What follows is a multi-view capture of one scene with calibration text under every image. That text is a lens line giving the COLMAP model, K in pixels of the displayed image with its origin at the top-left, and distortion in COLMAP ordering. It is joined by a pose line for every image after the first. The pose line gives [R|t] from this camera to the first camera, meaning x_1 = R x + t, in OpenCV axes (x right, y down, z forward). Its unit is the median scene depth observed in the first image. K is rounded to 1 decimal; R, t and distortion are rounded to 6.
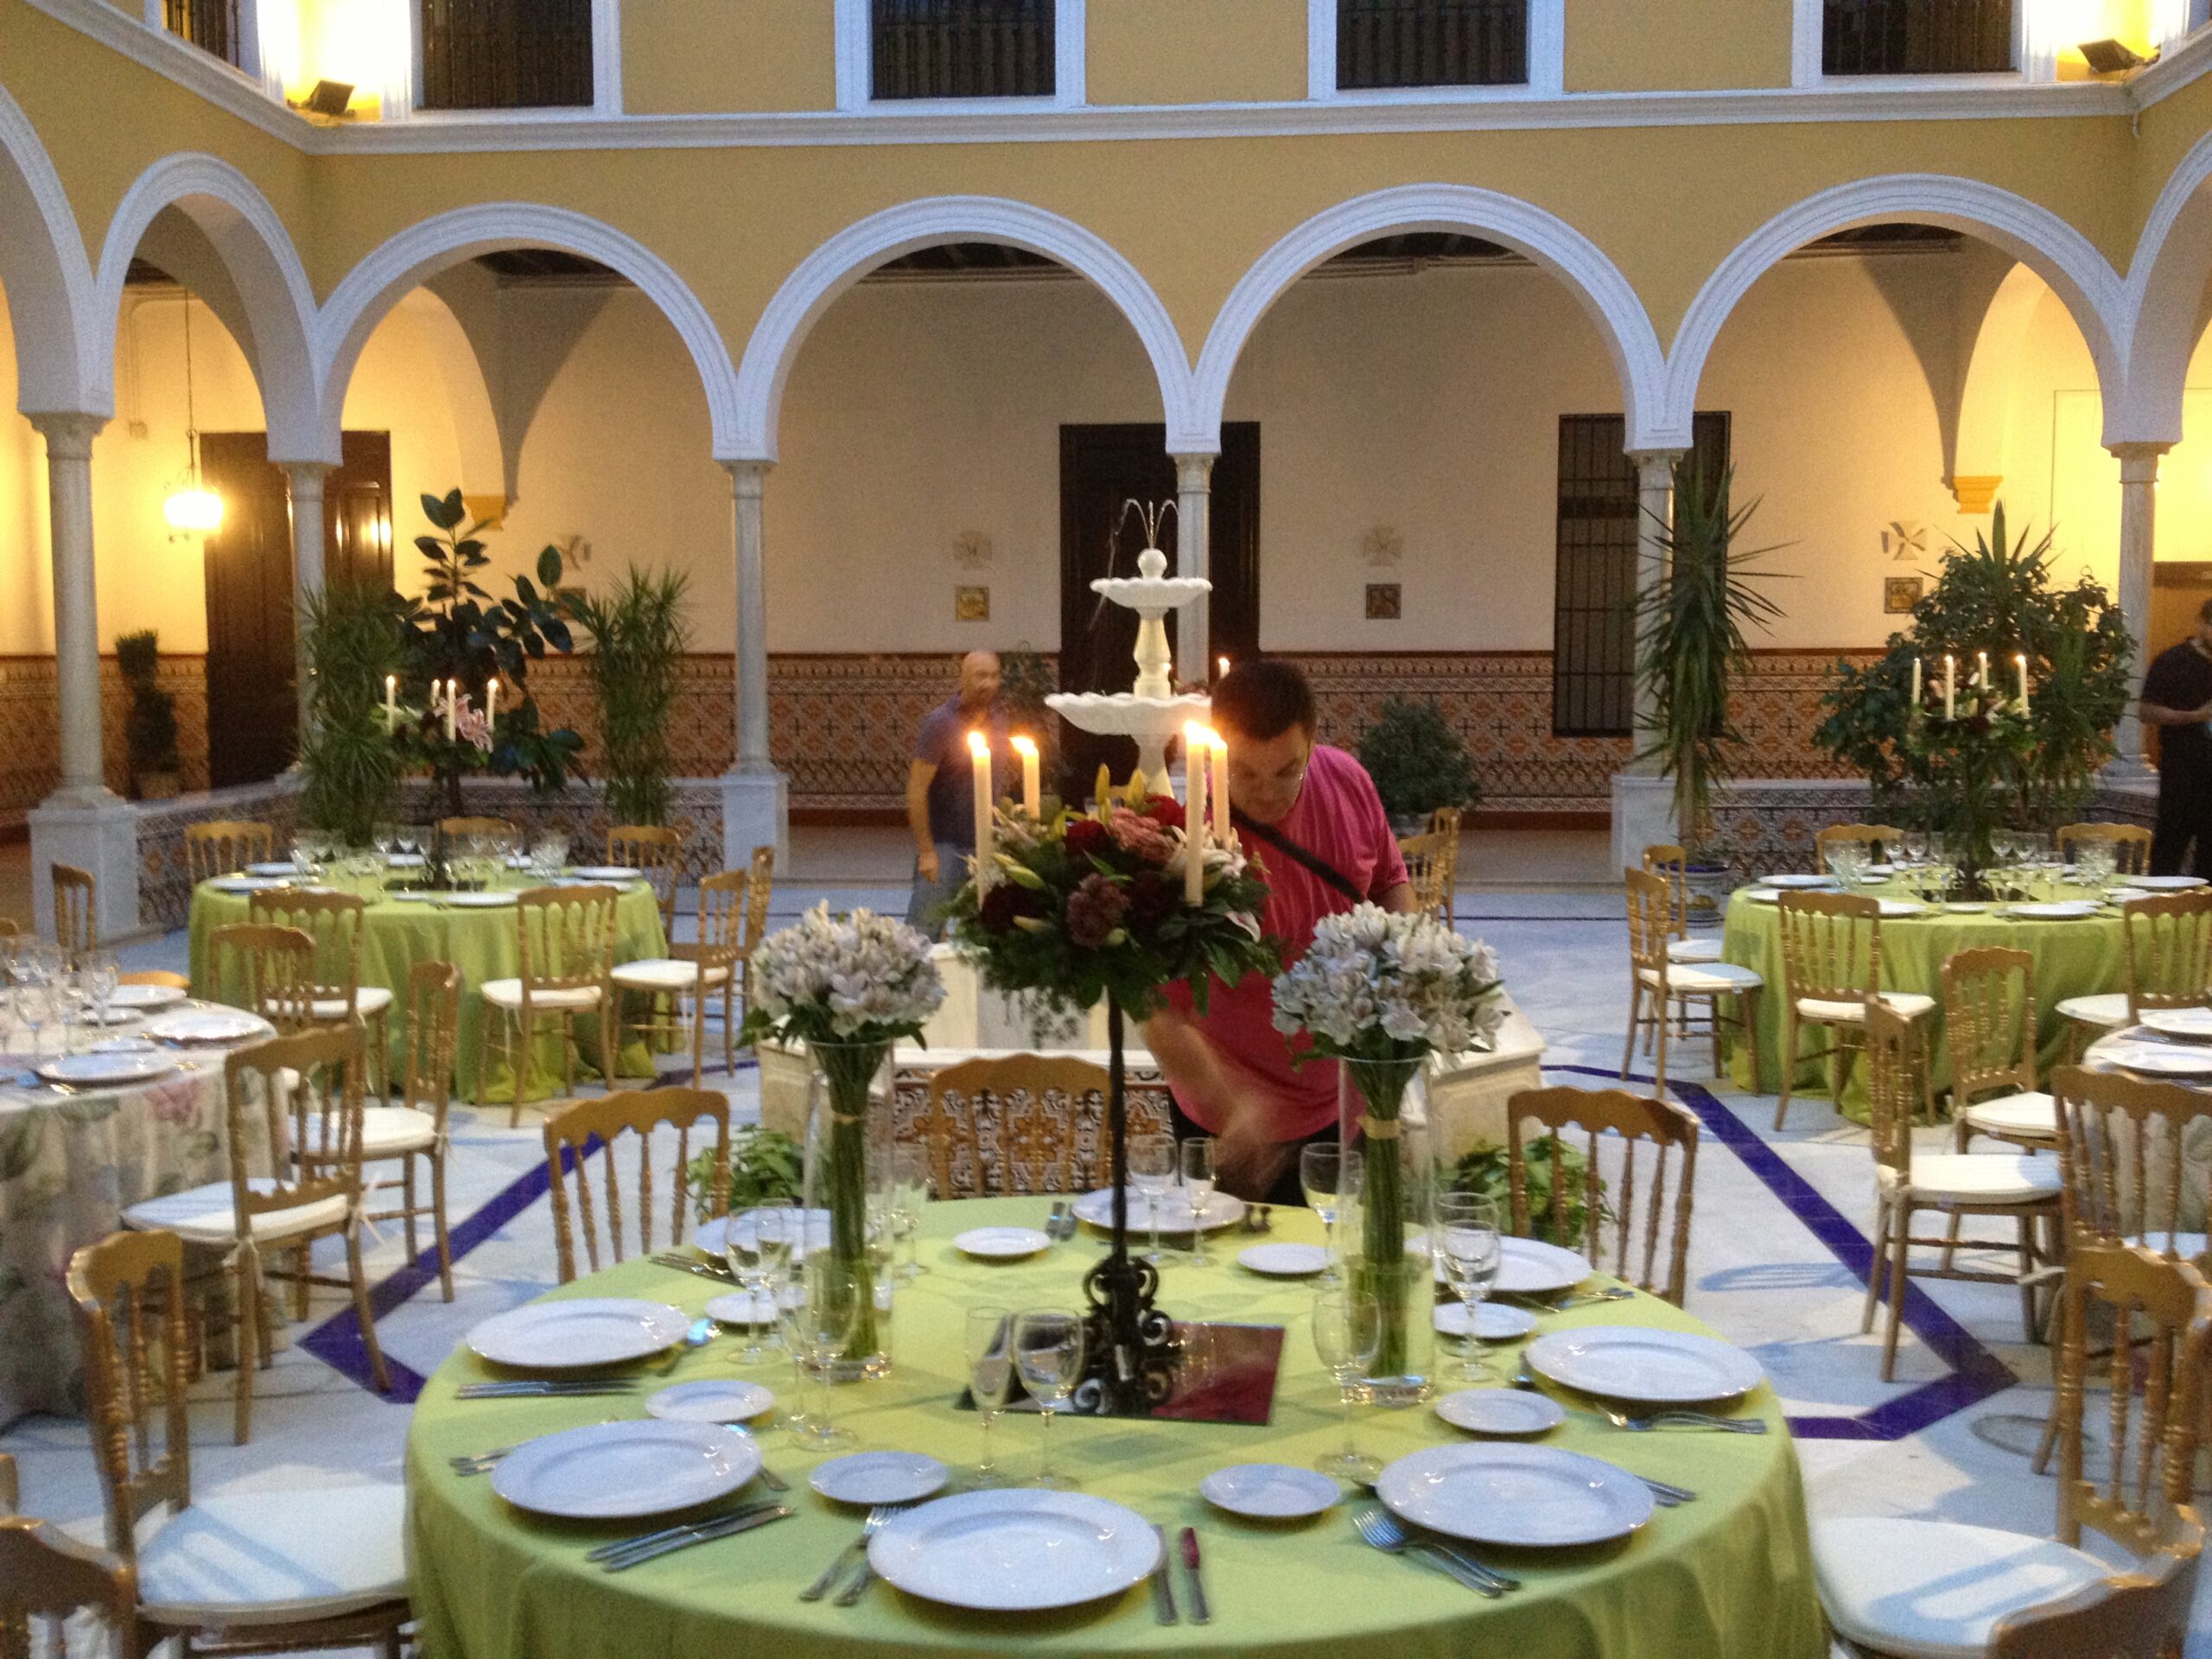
lens RADIAL K [[2066.5, 0, 1098.9], [0, 2066.5, 817.1], [0, 0, 1]] dist [0.126812, -0.261101]
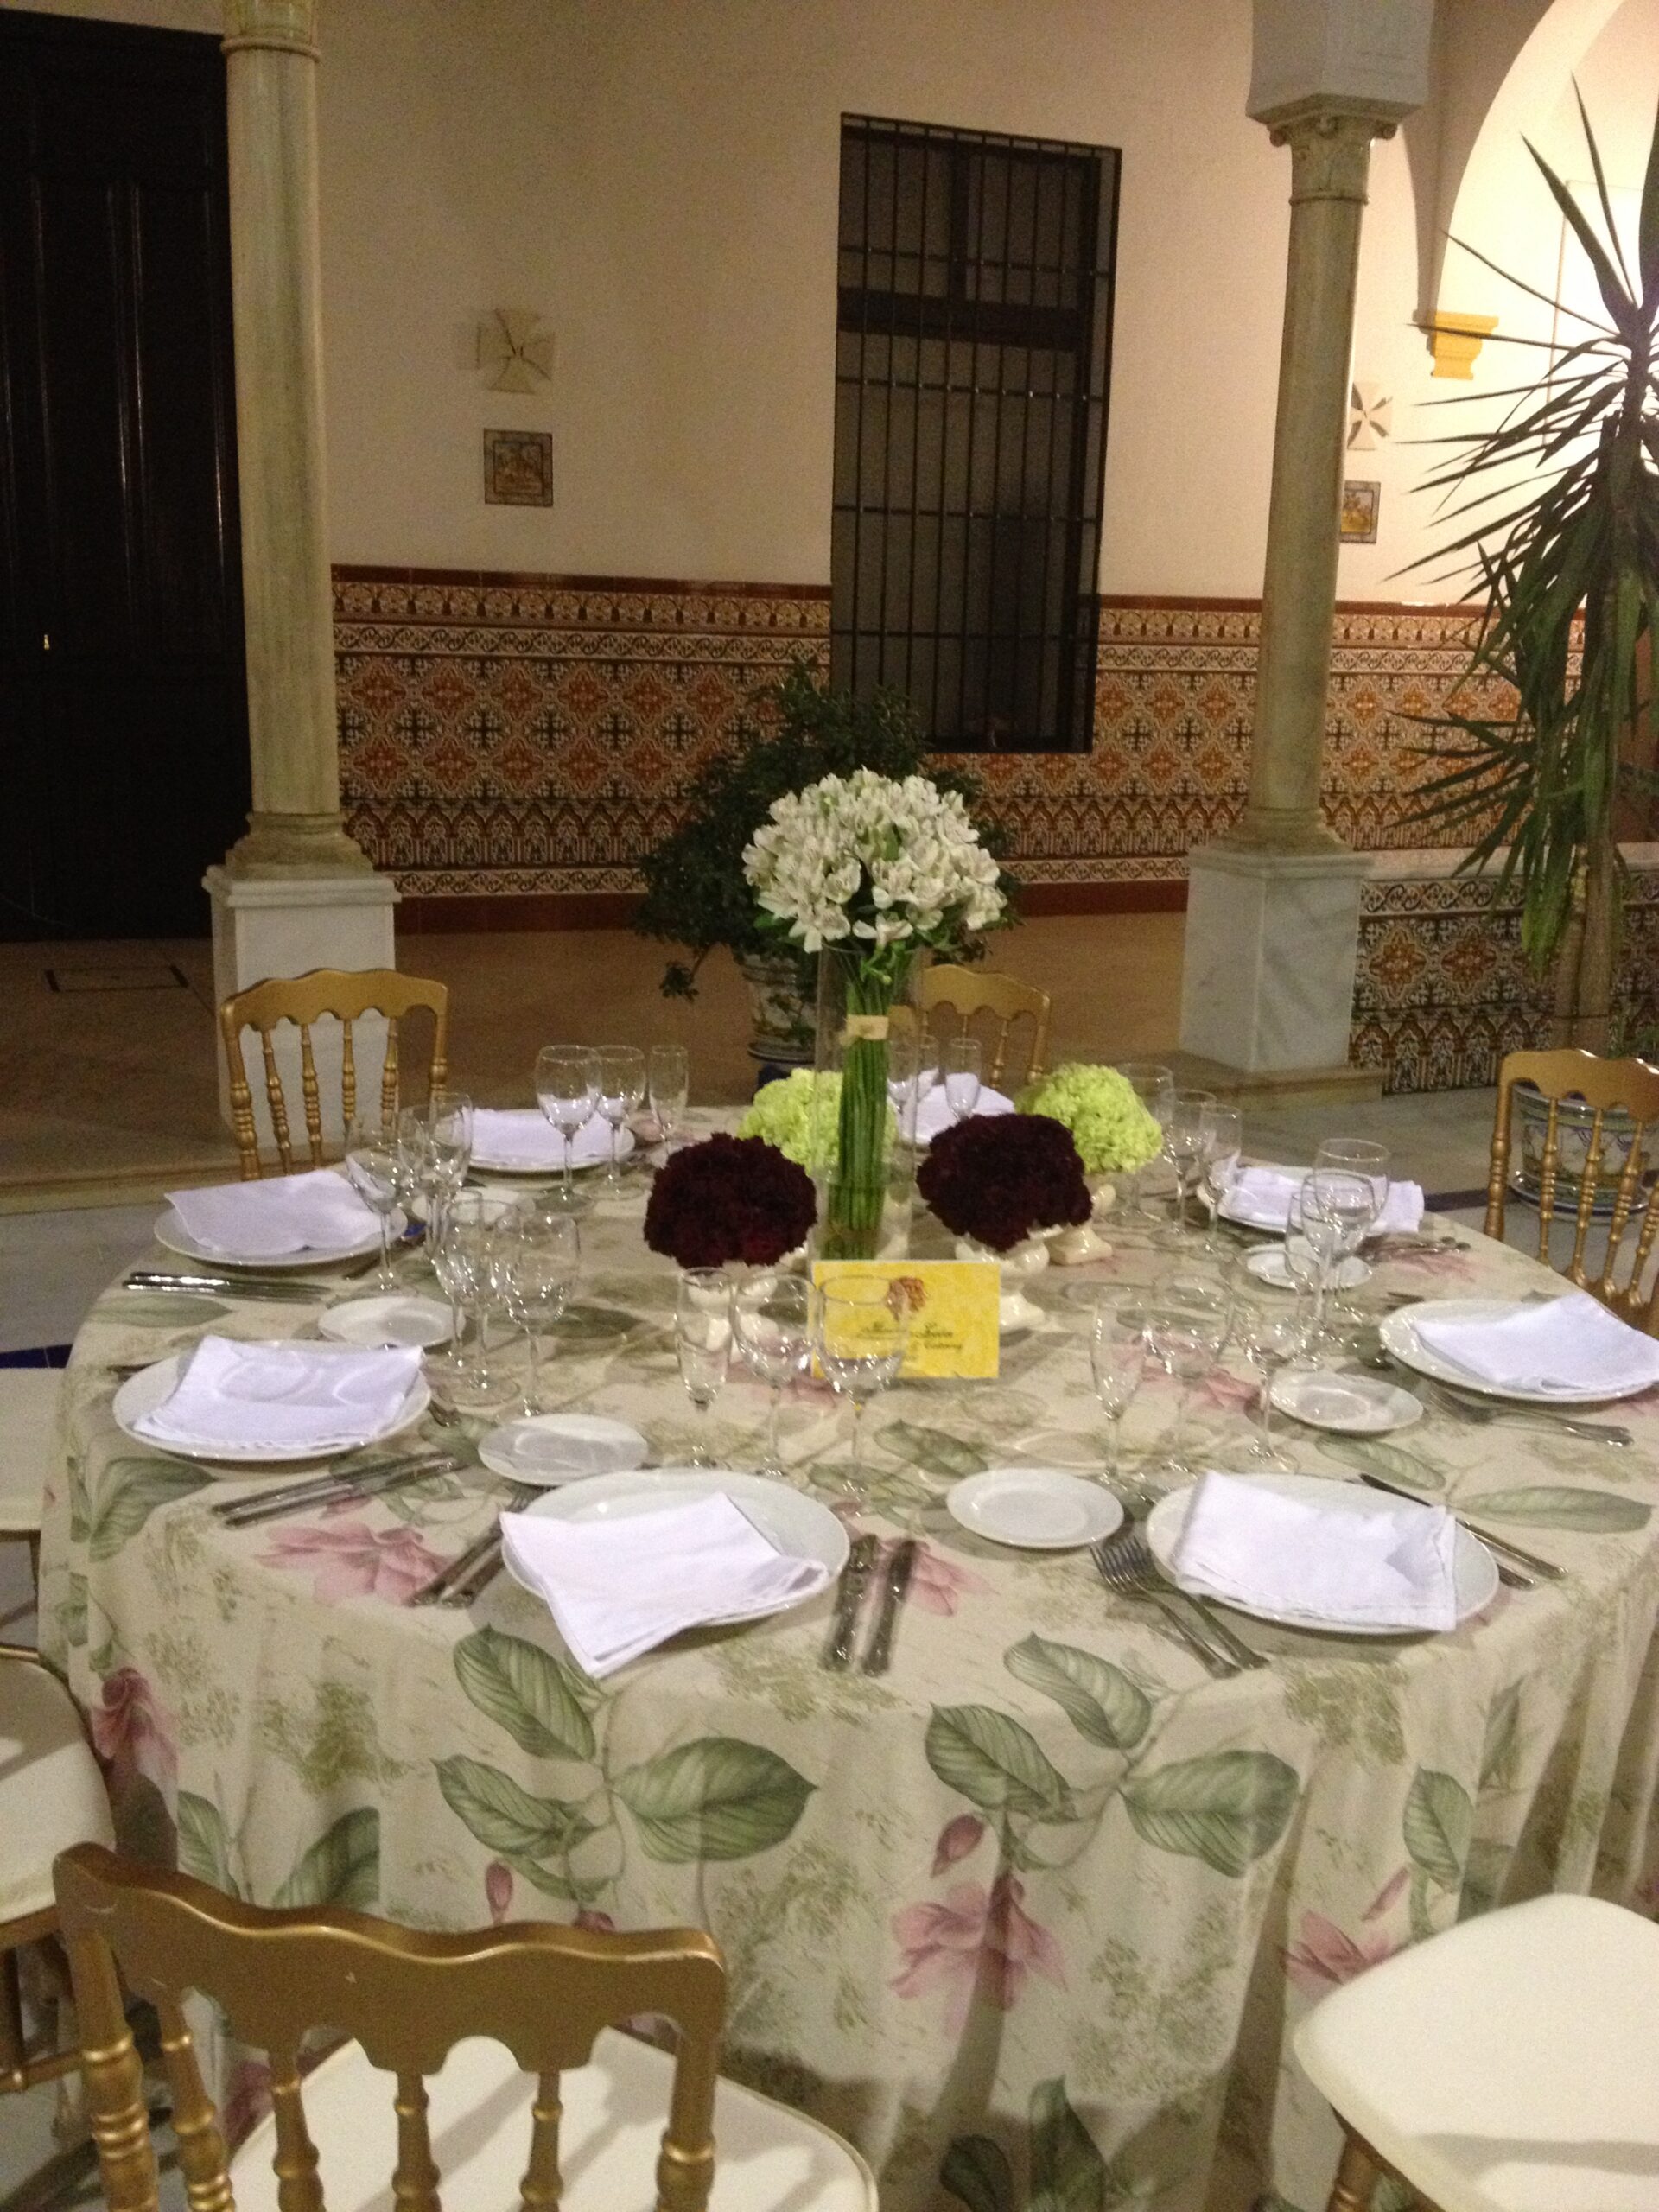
lens RADIAL K [[2049.2, 0, 842.3], [0, 2049.2, 1111.2], [0, 0, 1]] dist [0.136443, -0.288078]
pose [[0.879374, -0.082747, 0.468886, -0.049858], [0.011494, 0.988185, 0.152835, -0.035198], [-0.475993, -0.129010, 0.869935, 0.651447]]
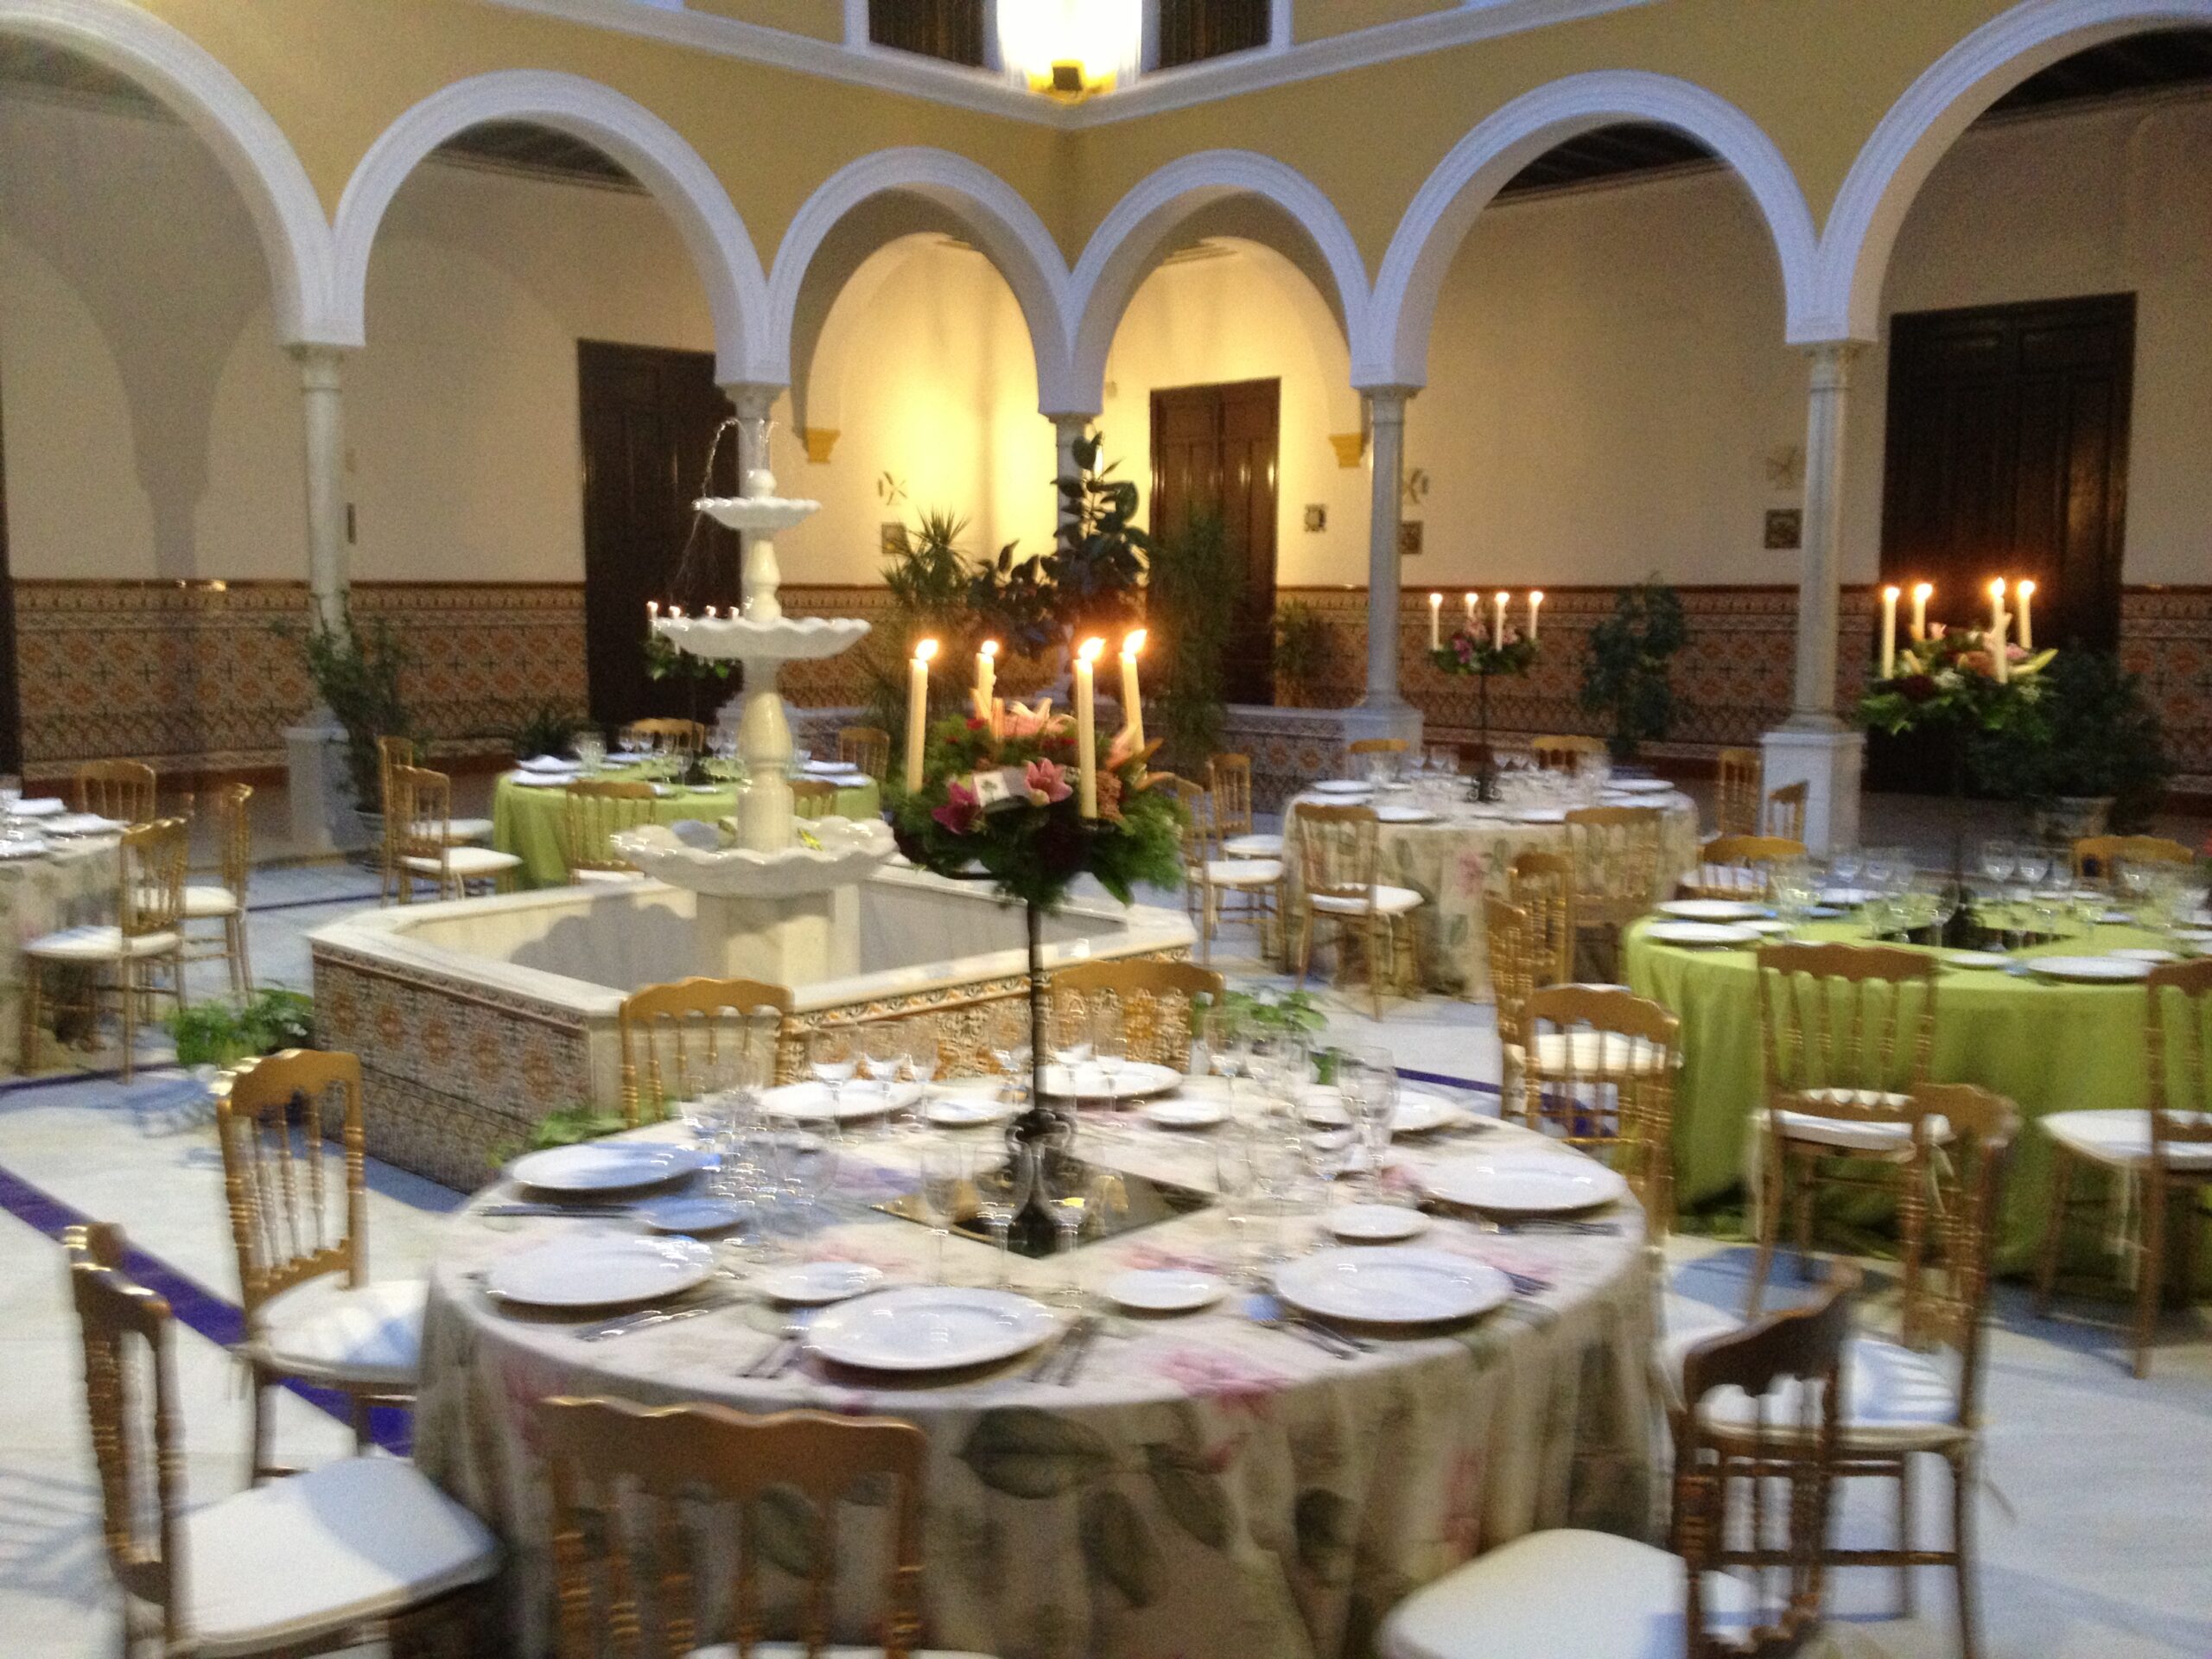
lens RADIAL K [[2066.5, 0, 1098.9], [0, 2066.5, 817.1], [0, 0, 1]] dist [0.126812, -0.261101]
pose [[0.753666, 0.078285, -0.652579, 0.401033], [-0.059154, 0.996931, 0.051278, -0.012500], [0.654590, -0.000044, 0.755984, 0.179829]]
